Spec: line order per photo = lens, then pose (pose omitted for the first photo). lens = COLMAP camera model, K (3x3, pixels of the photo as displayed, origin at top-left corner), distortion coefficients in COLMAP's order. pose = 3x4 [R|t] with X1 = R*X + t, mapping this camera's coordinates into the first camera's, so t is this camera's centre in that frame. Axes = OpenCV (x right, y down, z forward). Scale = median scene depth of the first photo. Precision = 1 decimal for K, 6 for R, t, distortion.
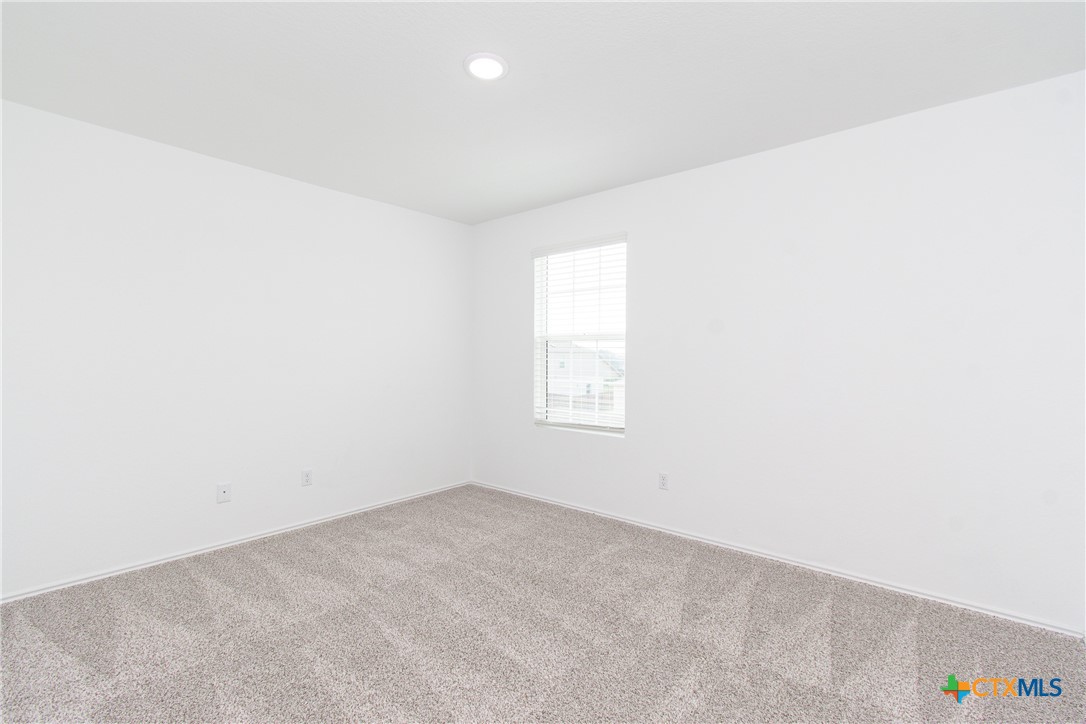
lens RADIAL K [[477.8, 0, 543.0], [0, 477.8, 362.0], [0, 0, 1]] dist [-0.001507, -0.000120]
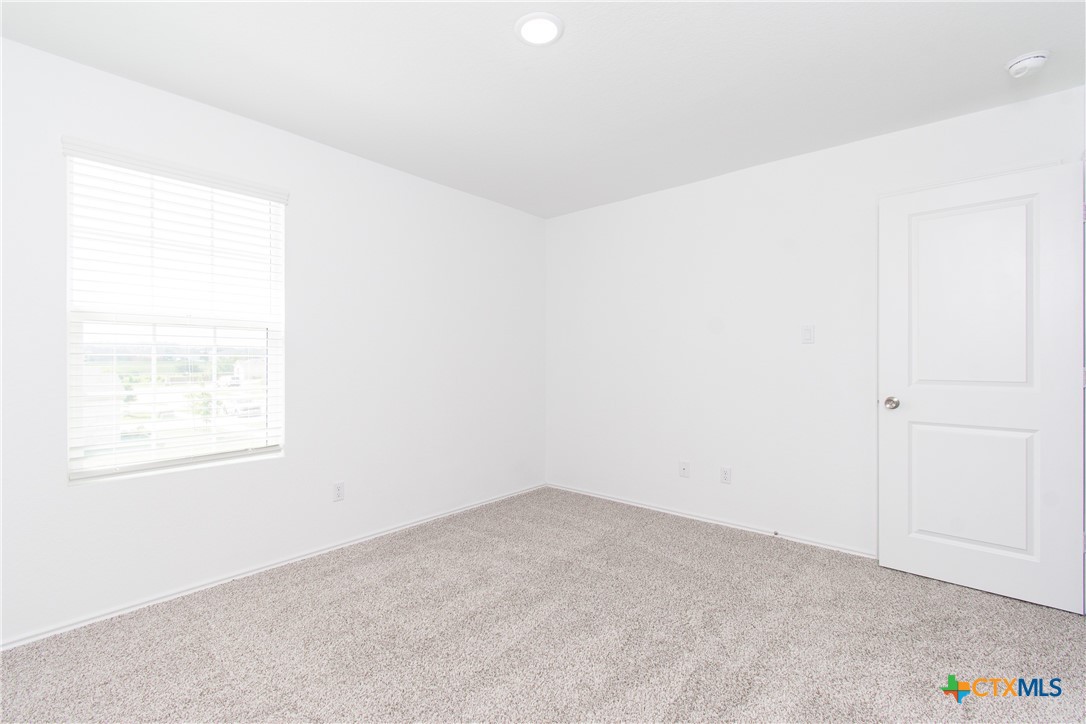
lens RADIAL K [[485.5, 0, 543.0], [0, 485.5, 362.0], [0, 0, 1]] dist [-0.004353, -0.000882]
pose [[0.024406, -0.011113, 0.999640, -0.597215], [0.010399, 0.999887, 0.010862, 0.002206], [-0.999648, 0.010130, 0.024519, 0.558003]]
